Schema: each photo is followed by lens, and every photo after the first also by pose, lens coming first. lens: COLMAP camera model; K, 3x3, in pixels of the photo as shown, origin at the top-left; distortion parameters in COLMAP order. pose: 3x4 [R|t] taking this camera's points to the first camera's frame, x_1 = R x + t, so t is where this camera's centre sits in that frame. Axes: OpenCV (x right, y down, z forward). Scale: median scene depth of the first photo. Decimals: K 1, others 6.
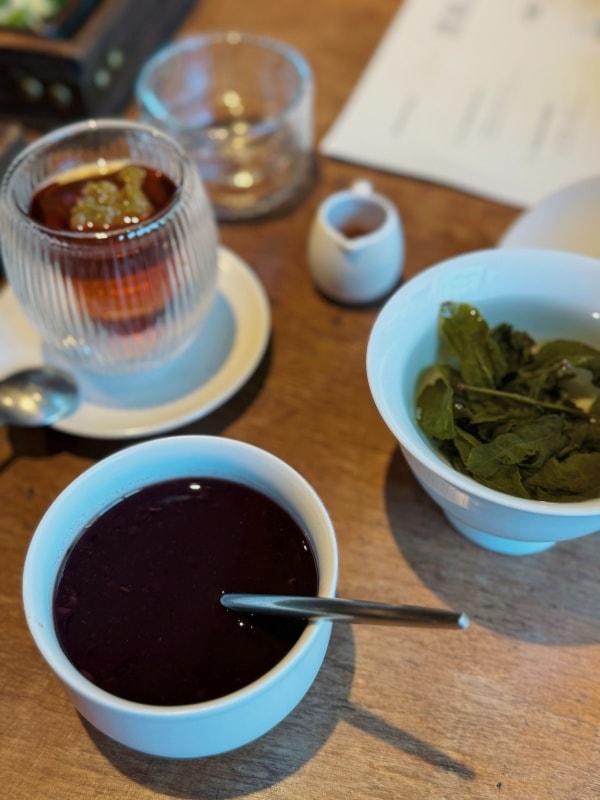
lens RADIAL K [[907.9, 0, 300.0], [0, 907.9, 400.0], [0, 0, 1]] dist [0.000178, 0.000629]
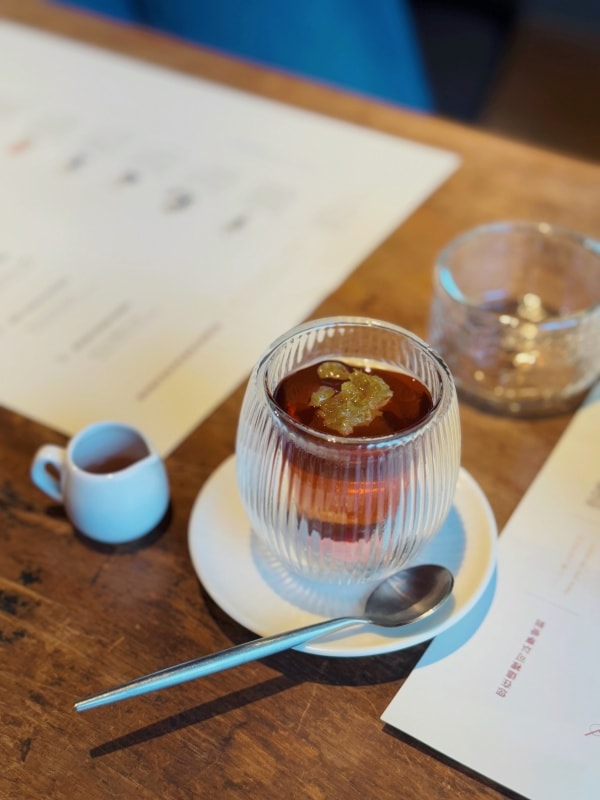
lens RADIAL K [[1119.1, 0, 300.0], [0, 1119.1, 400.0], [0, 0, 1]] dist [0.011932, -0.002174]
pose [[0.944873, 0.217762, -0.244532, 0.020950], [-0.261789, 0.950969, -0.164694, -0.013700], [0.196678, 0.219631, 0.955552, -0.147021]]
